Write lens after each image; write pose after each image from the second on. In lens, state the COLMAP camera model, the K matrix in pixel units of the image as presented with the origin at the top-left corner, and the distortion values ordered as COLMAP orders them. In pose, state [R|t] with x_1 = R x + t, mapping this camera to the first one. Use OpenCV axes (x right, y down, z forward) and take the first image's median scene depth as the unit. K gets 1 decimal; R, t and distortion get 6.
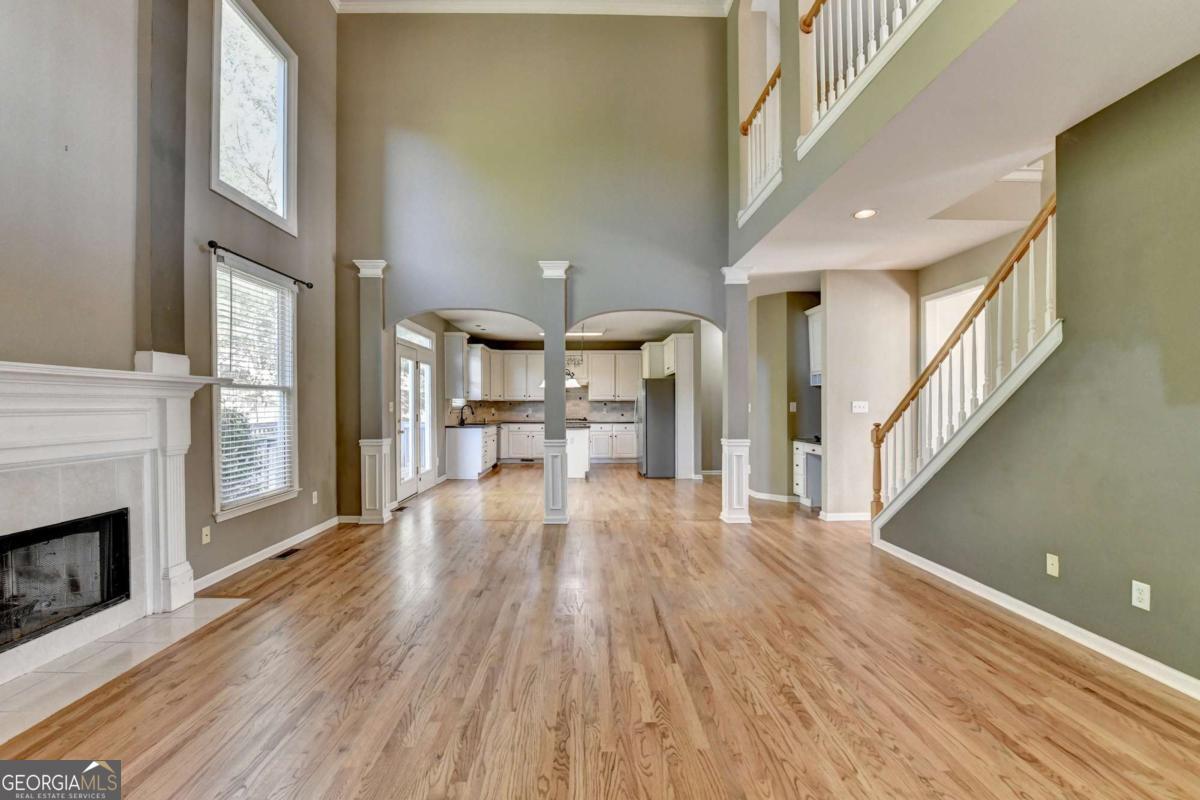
lens RADIAL K [[487.9, 0, 585.9], [0, 487.9, 401.2], [0, 0, 1]] dist [0.000072, -0.007255]
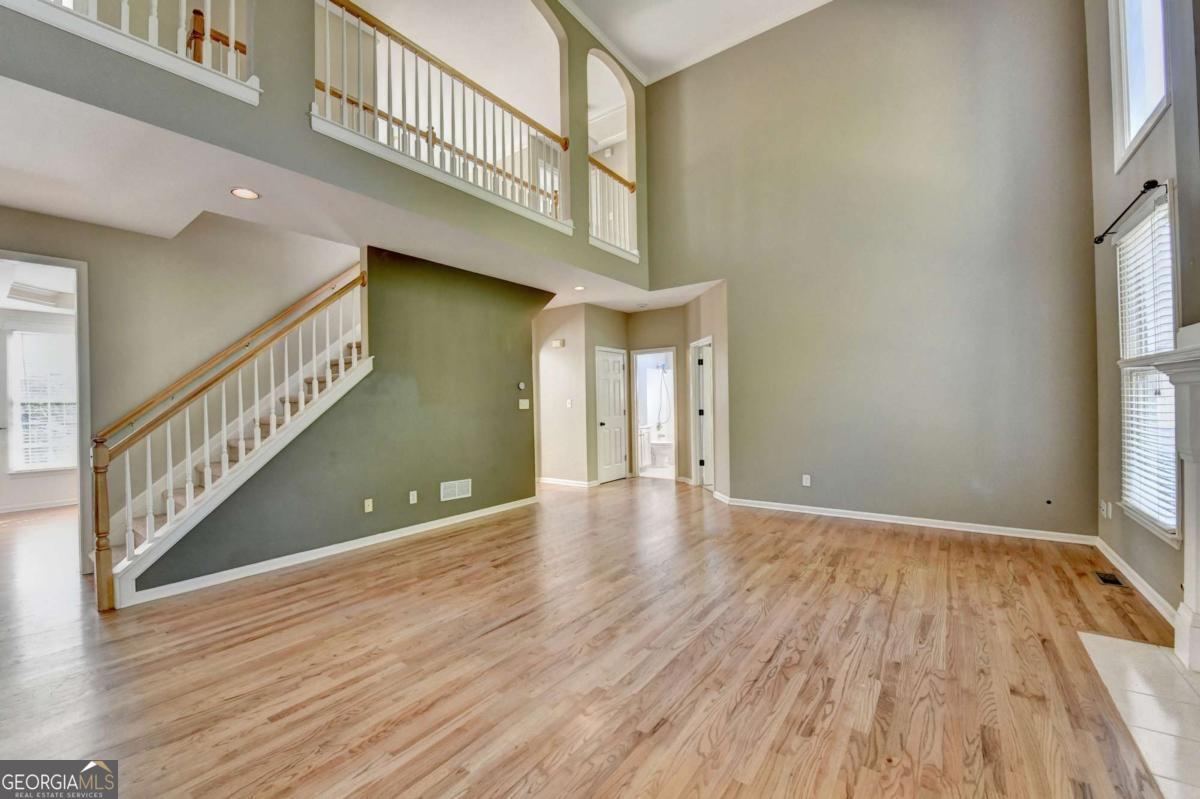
lens RADIAL K [[487.9, 0, 585.9], [0, 487.9, 400.7], [0, 0, 1]] dist [0.000072, -0.007255]
pose [[-0.790001, 0.016413, 0.612885, -0.376329], [0.012051, 0.999864, -0.011242, 0.007450], [-0.612987, -0.001495, -0.790092, 1.110572]]
